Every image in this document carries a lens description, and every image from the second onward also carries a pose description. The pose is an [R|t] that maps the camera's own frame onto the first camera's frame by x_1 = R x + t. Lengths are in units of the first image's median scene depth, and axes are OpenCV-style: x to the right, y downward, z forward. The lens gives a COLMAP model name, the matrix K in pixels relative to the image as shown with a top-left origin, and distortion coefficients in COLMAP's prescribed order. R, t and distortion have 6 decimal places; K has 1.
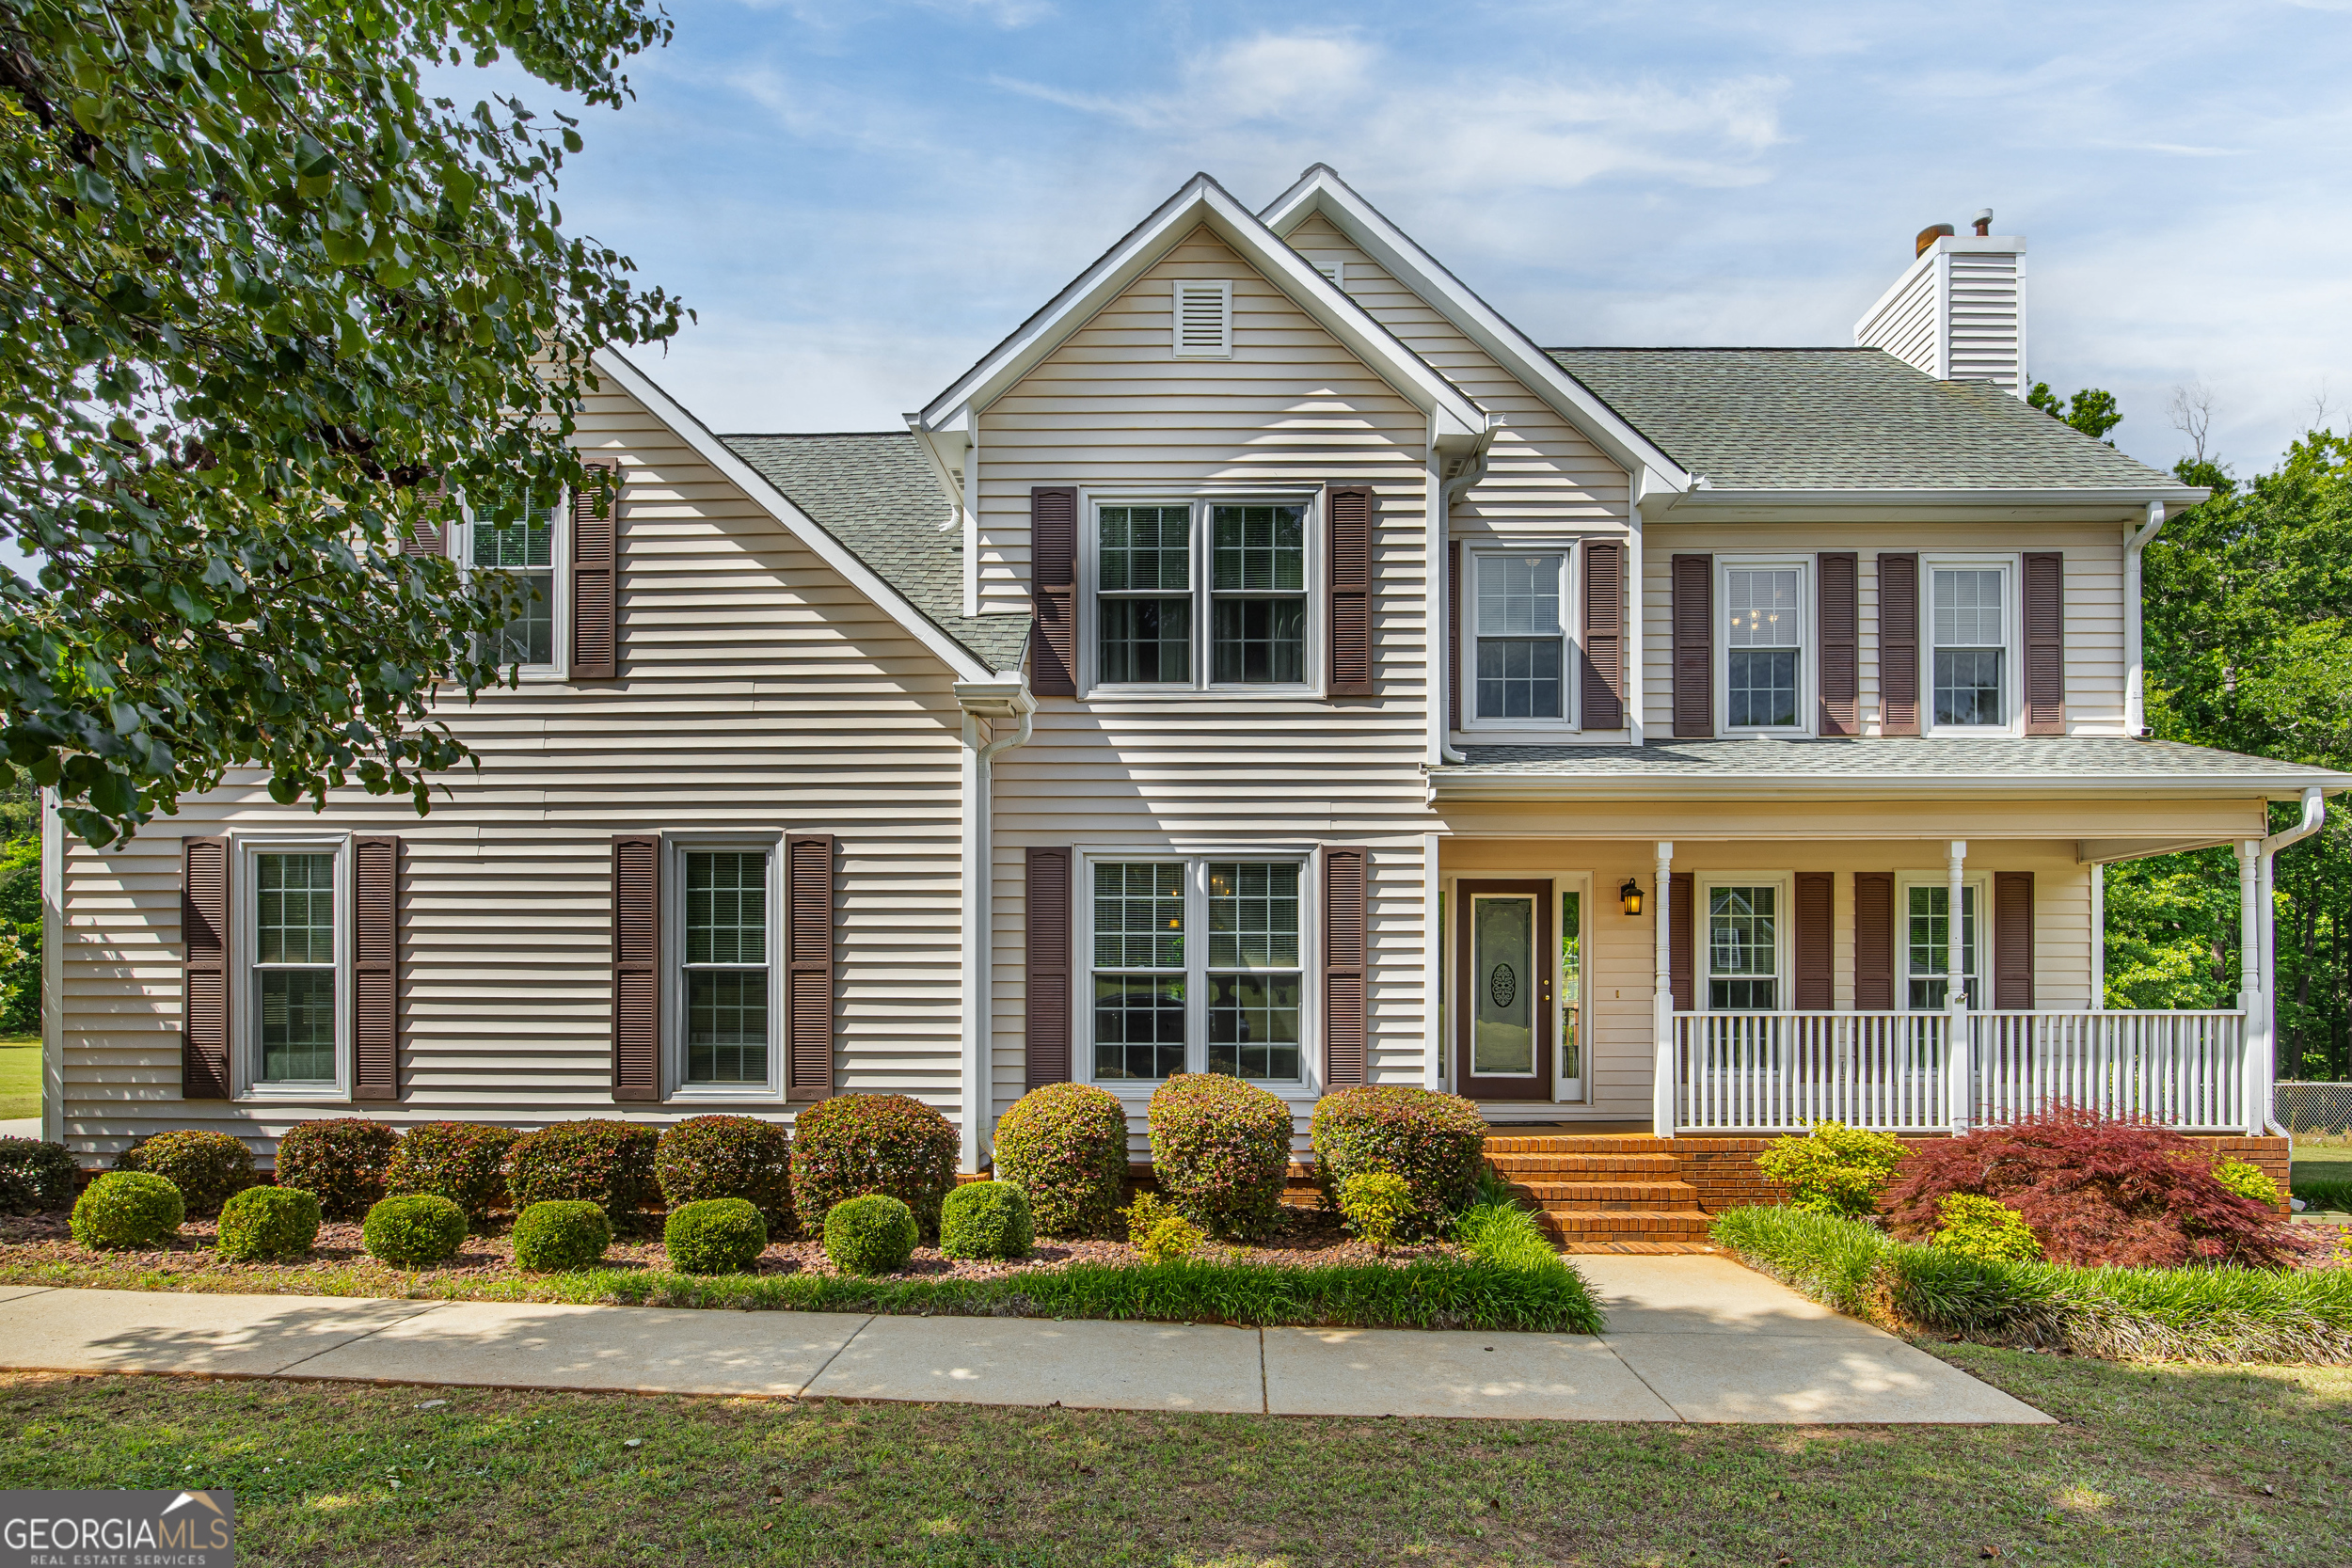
lens RADIAL K [[1227.8, 0, 1178.9], [0, 1227.8, 997.2], [0, 0, 1]] dist [-0.004536, 0.000752]
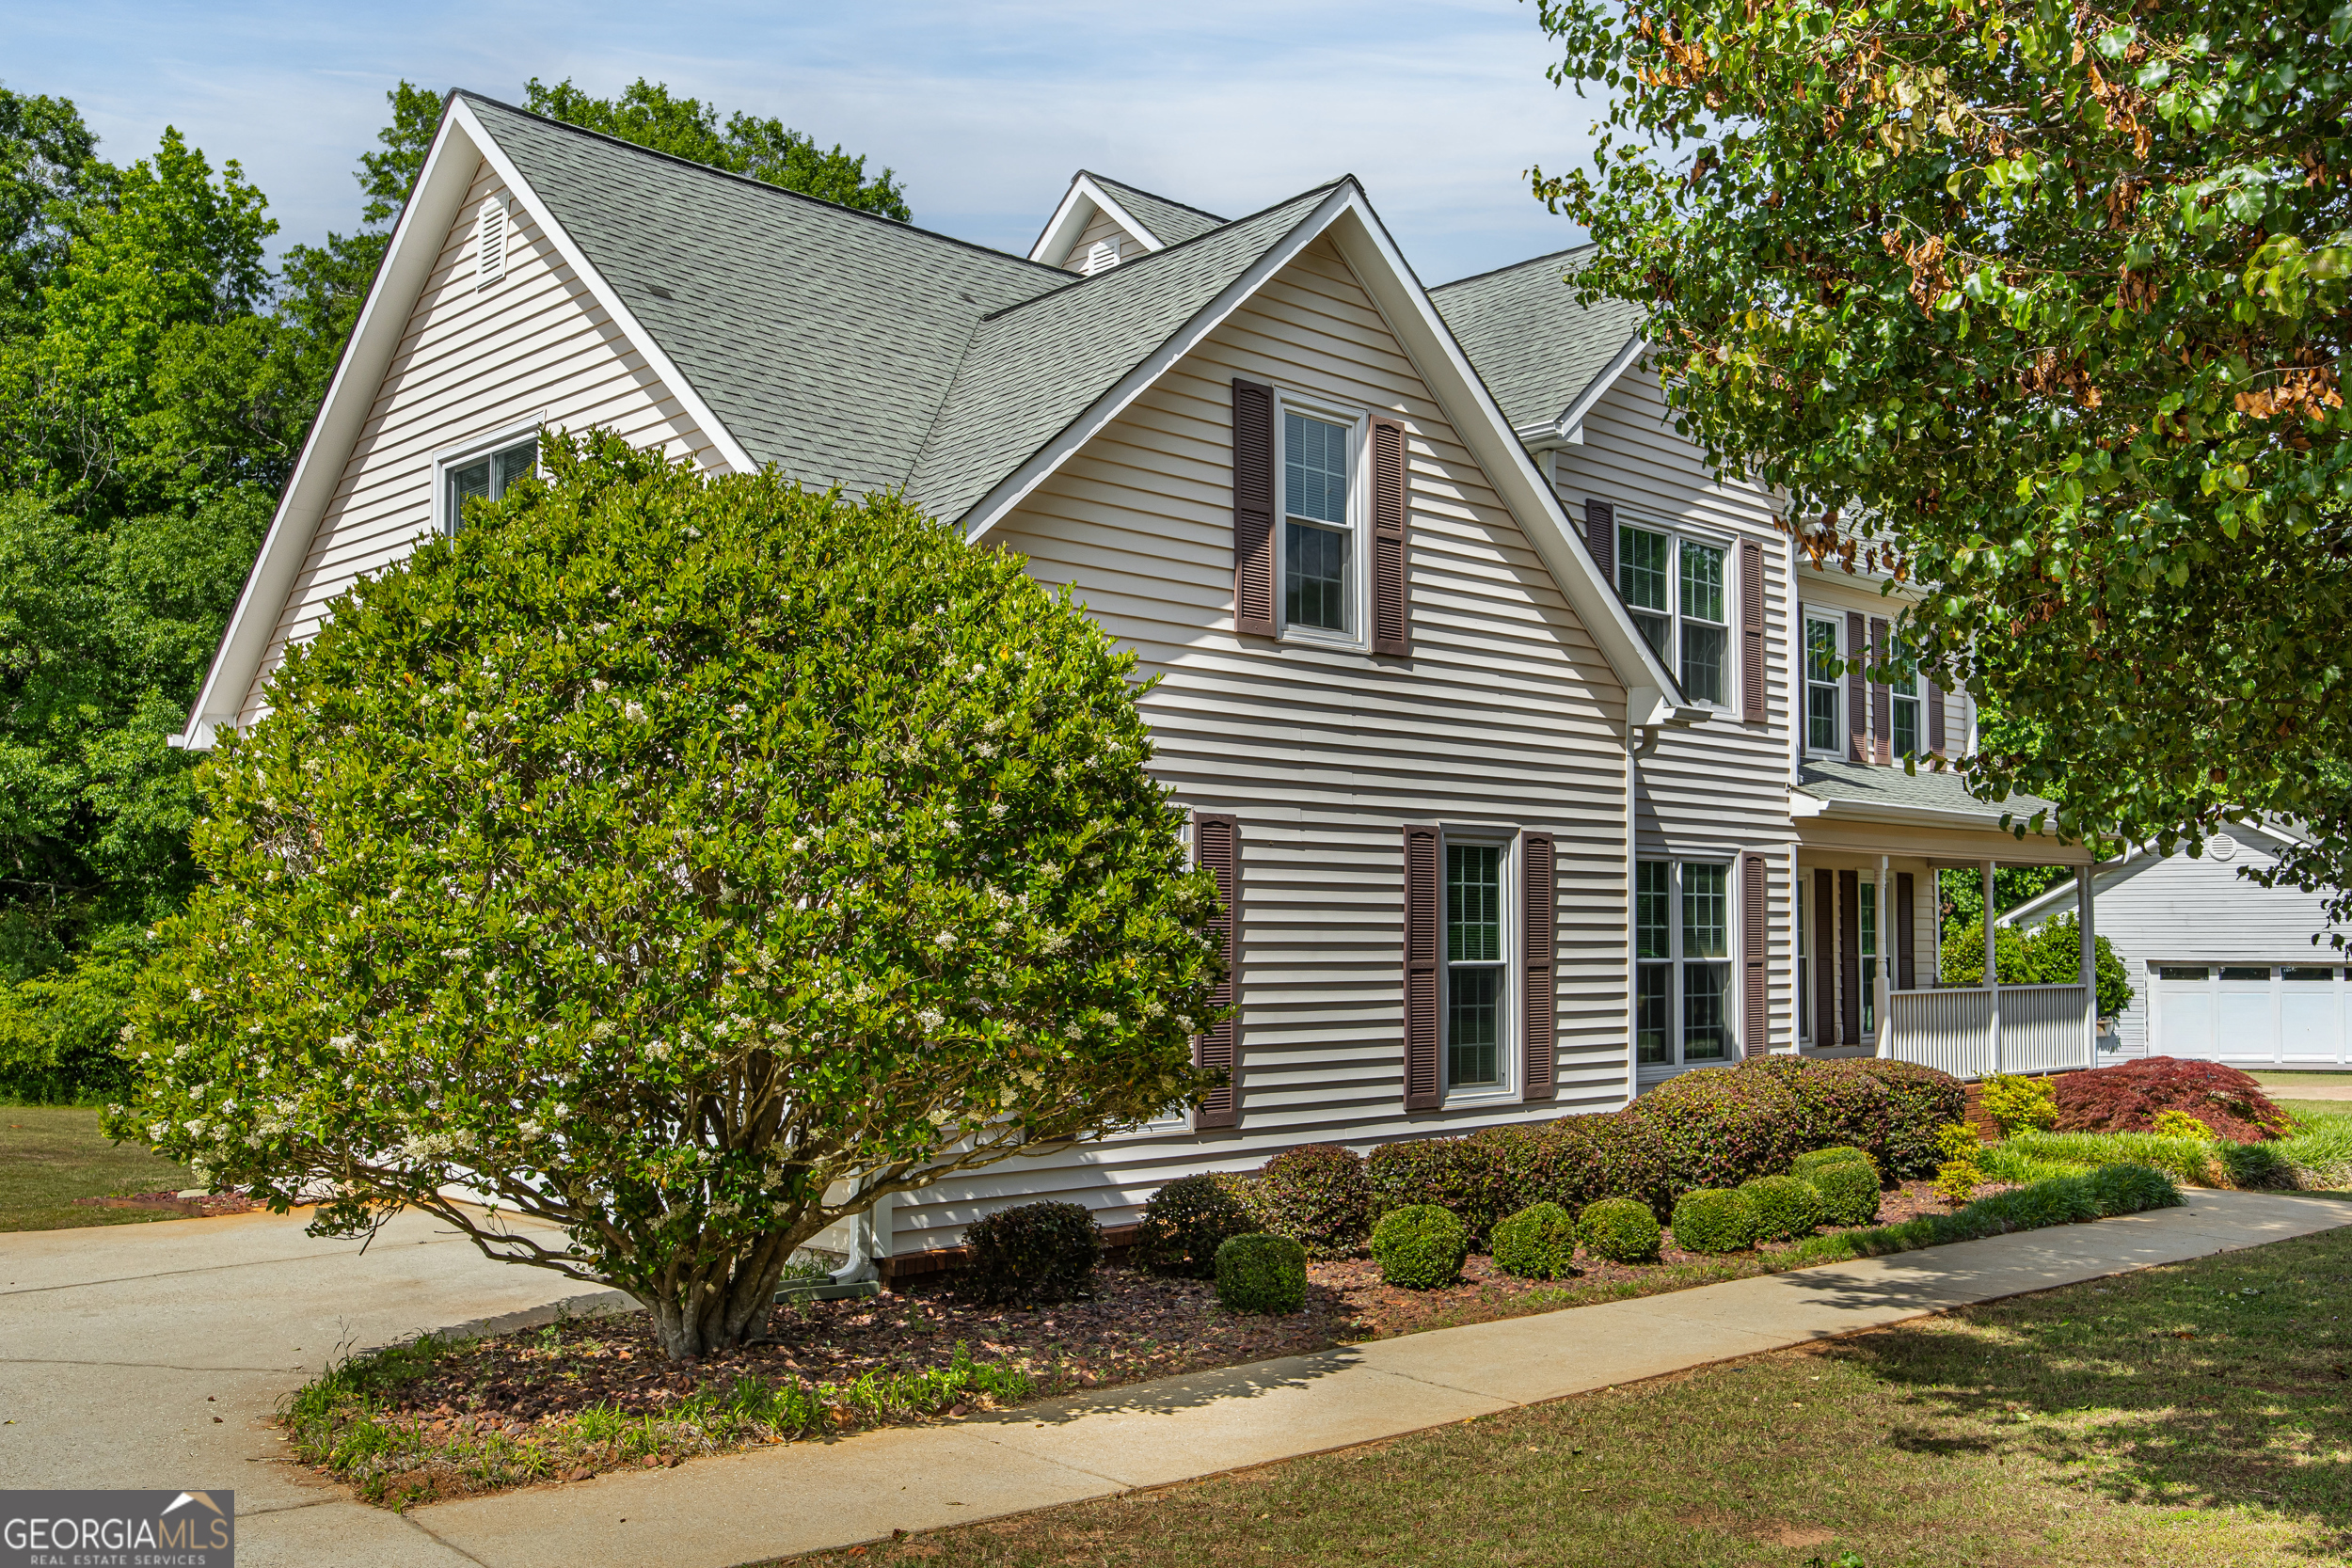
lens RADIAL K [[2089.1, 0, 1177.5], [0, 2089.1, 843.2], [0, 0, 1]] dist [0.018168, 0.001001]
pose [[0.705951, 0.029288, 0.707655, -1.624163], [0.004795, 0.998924, -0.046126, -0.043318], [-0.708245, 0.035956, 0.705051, 0.003197]]
